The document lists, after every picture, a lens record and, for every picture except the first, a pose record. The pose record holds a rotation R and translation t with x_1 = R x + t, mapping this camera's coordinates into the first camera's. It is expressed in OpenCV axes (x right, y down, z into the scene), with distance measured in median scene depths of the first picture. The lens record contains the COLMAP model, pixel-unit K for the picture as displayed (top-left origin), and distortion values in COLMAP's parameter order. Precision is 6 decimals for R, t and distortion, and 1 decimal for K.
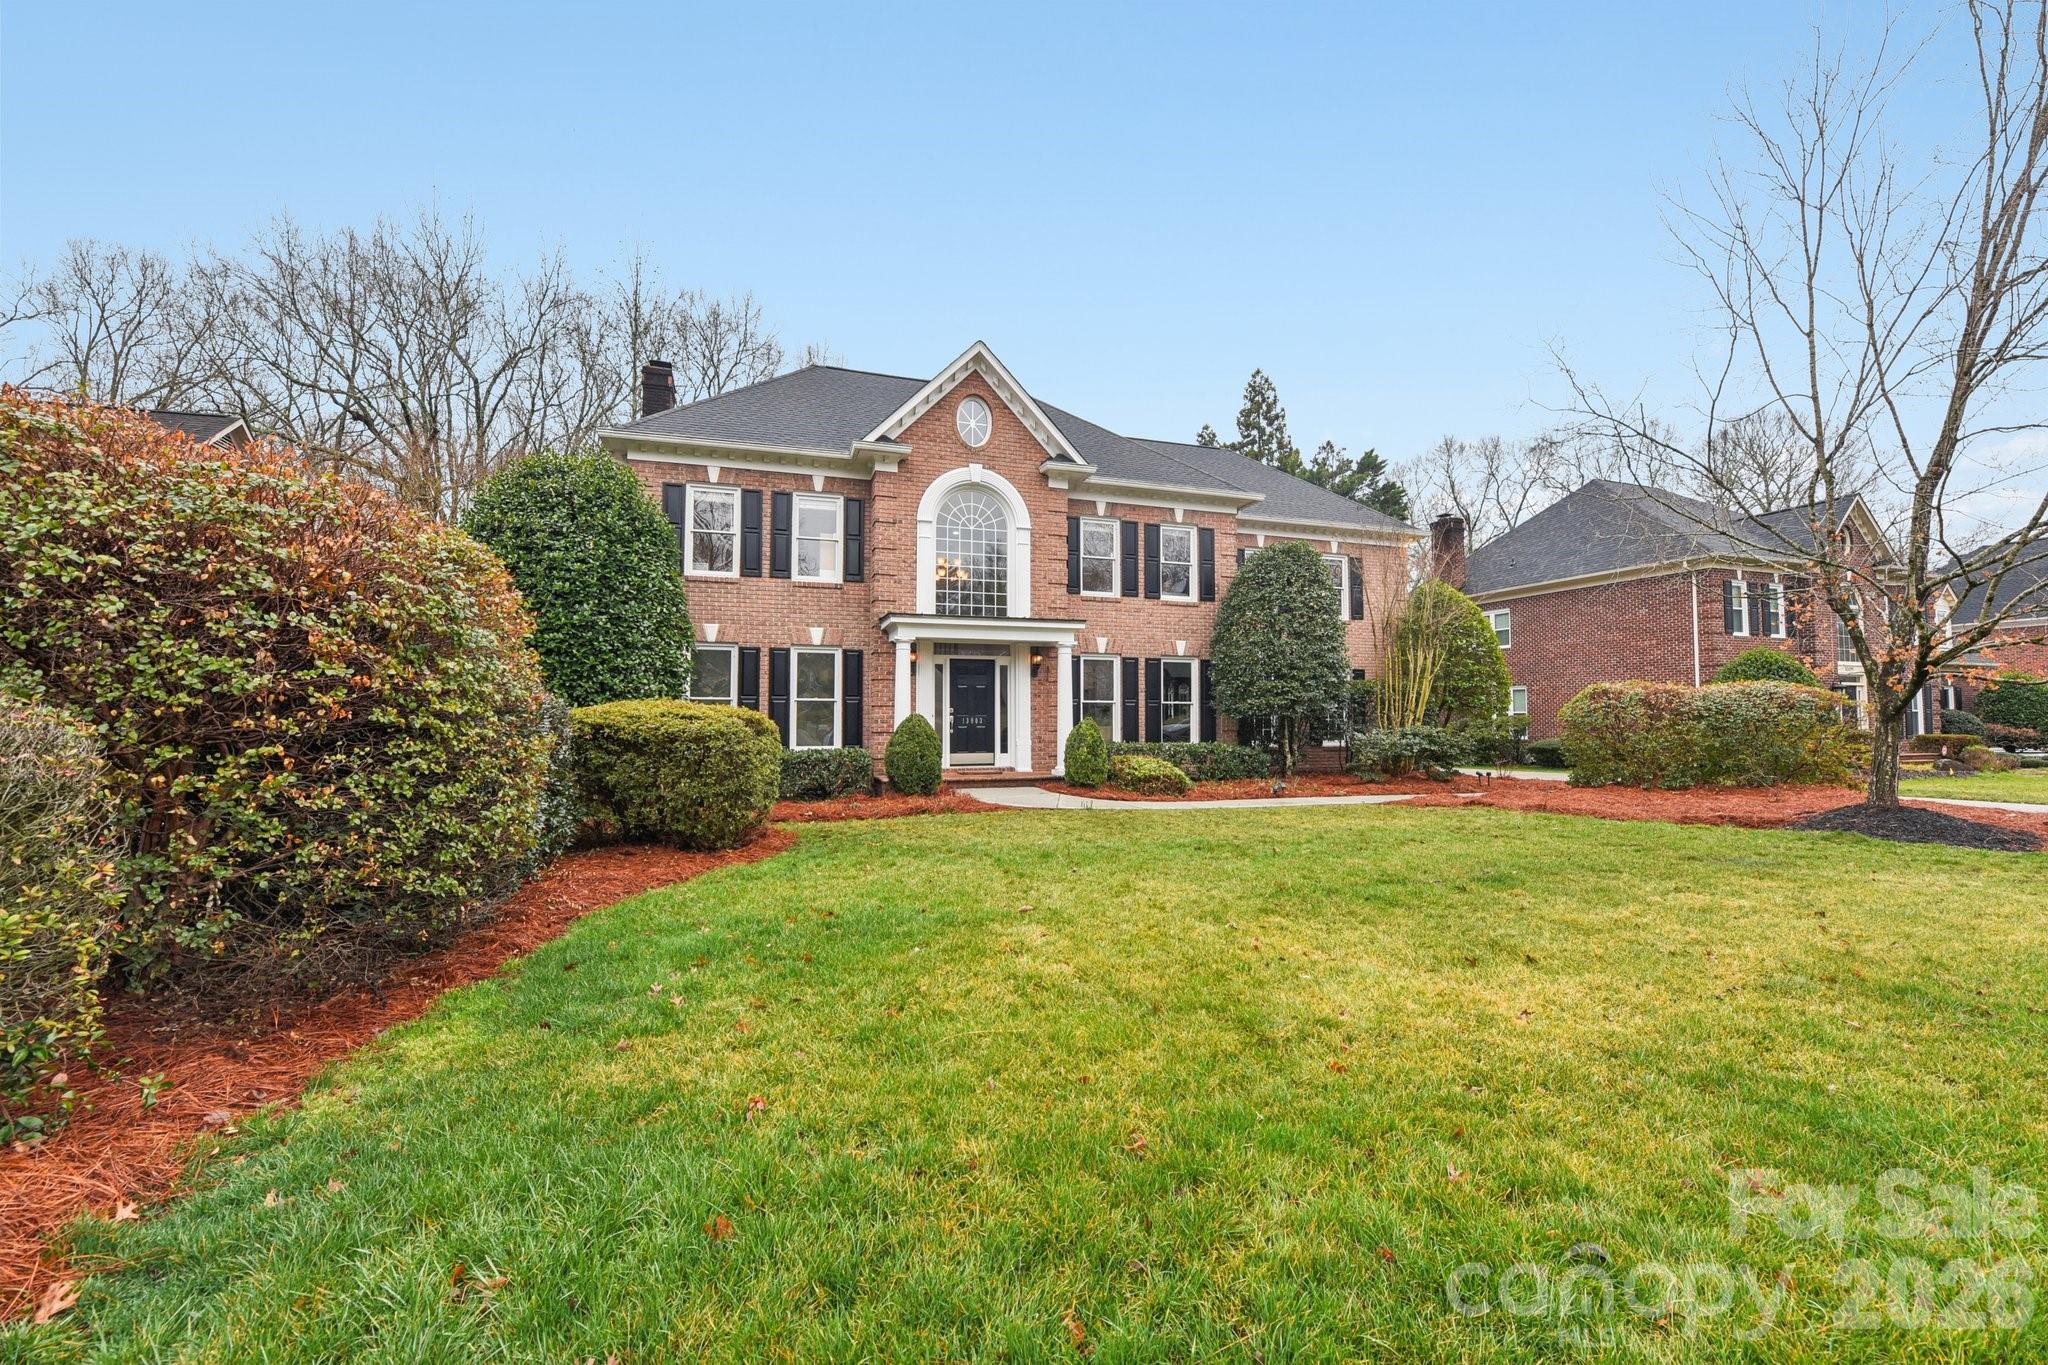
lens RADIAL K [[842.4, 0, 1024.1], [0, 842.4, 677.7], [0, 0, 1]] dist [-0.003705, -0.000162]
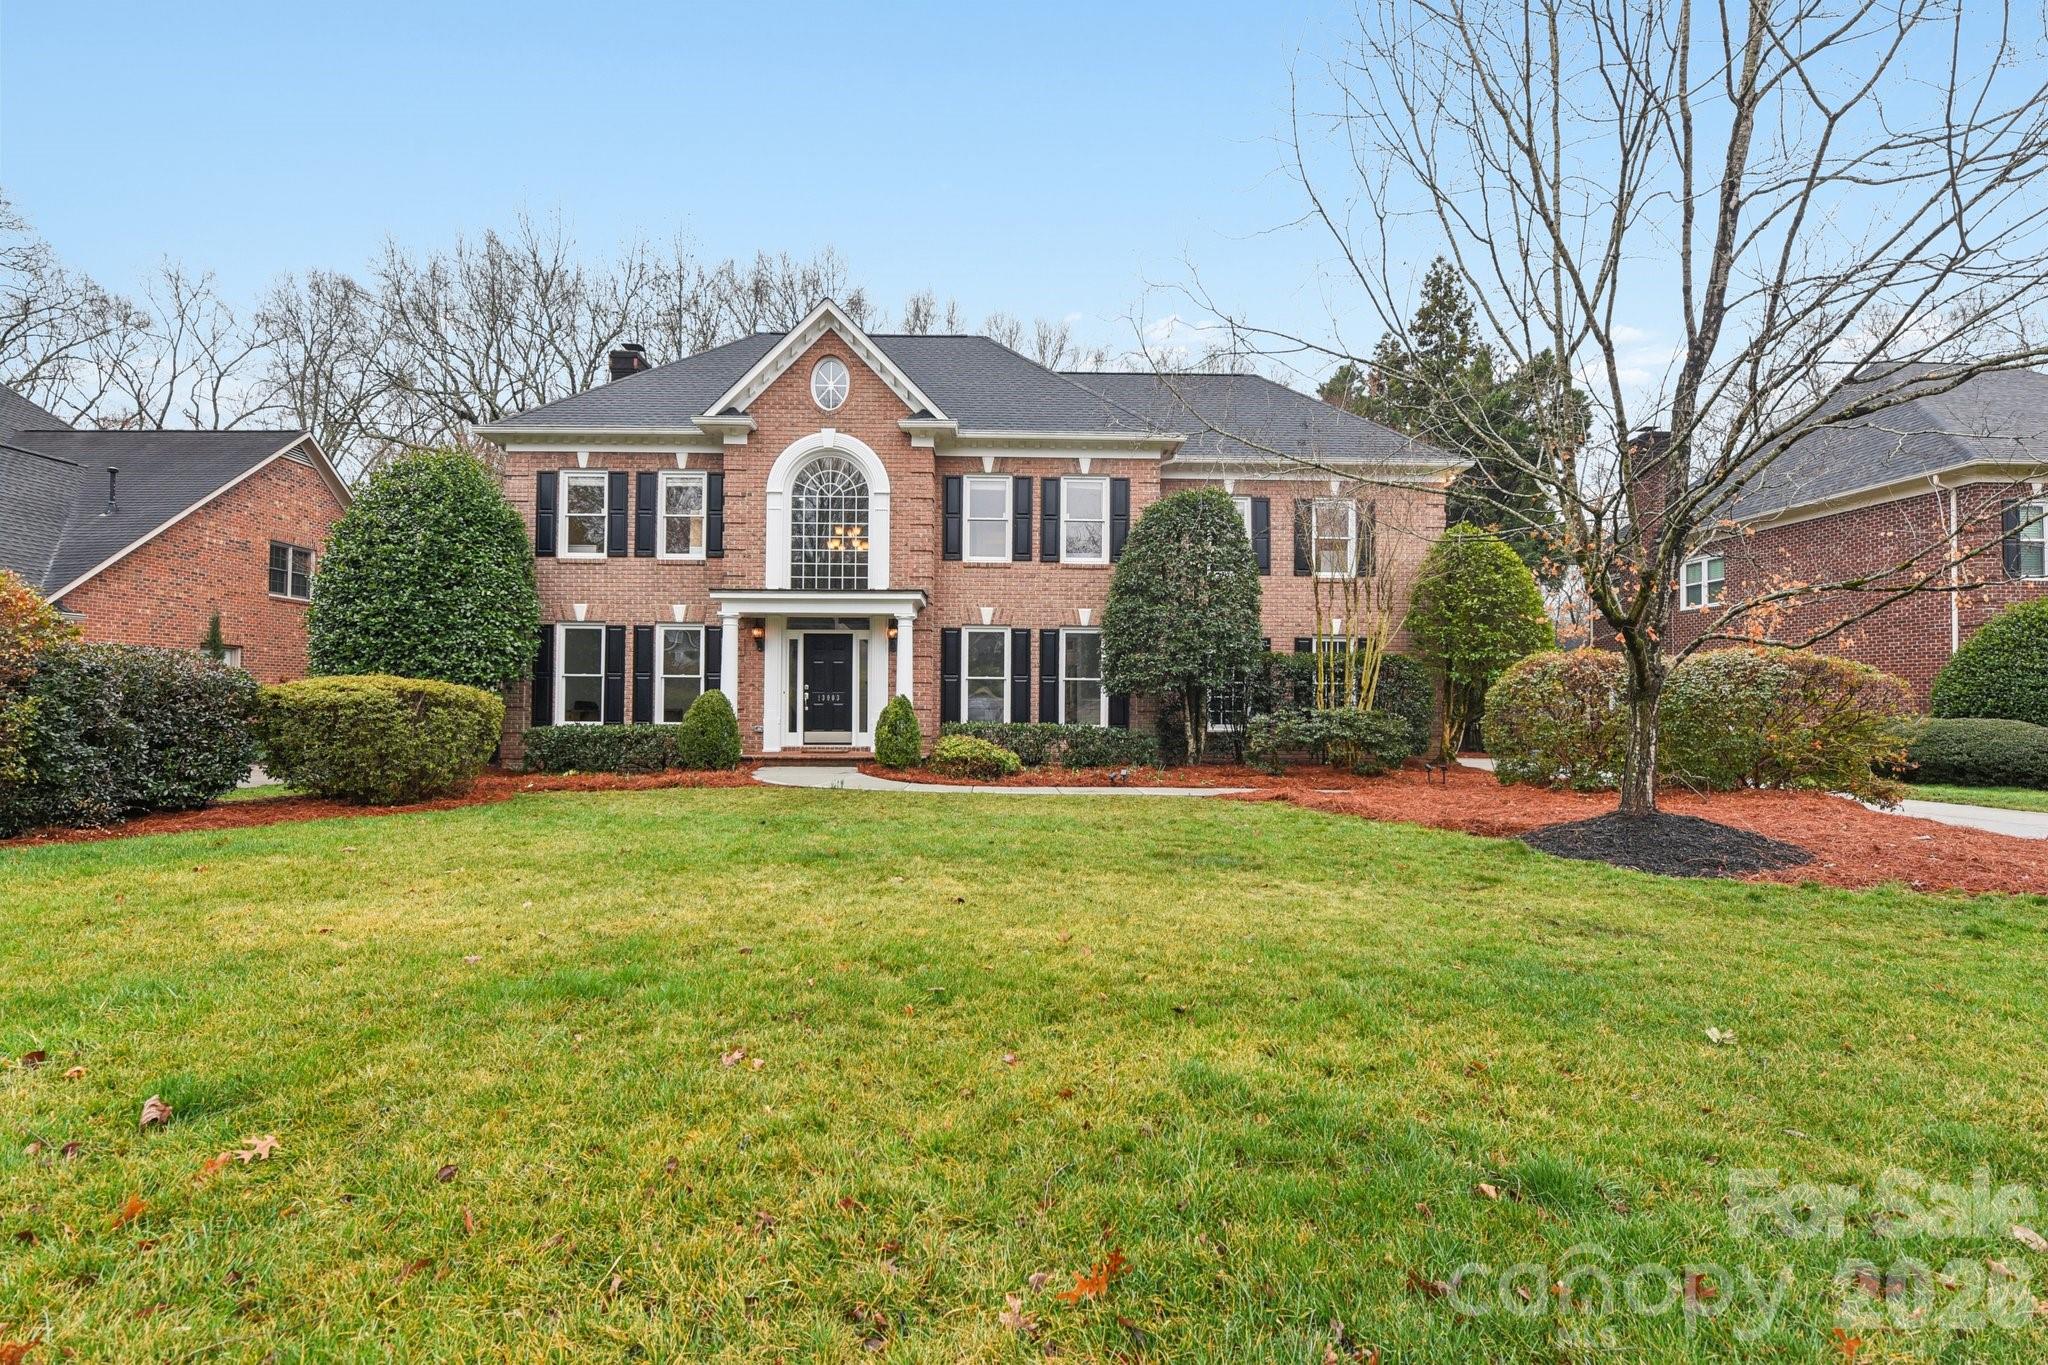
lens RADIAL K [[983.4, 0, 1024.7], [0, 983.4, 684.0], [0, 0, 1]] dist [0.001466, -0.000118]
pose [[0.952891, 0.000223, -0.303312, 0.490821], [0.008926, 0.999546, 0.028779, 0.004799], [0.303181, -0.030131, 0.952457, 0.000034]]
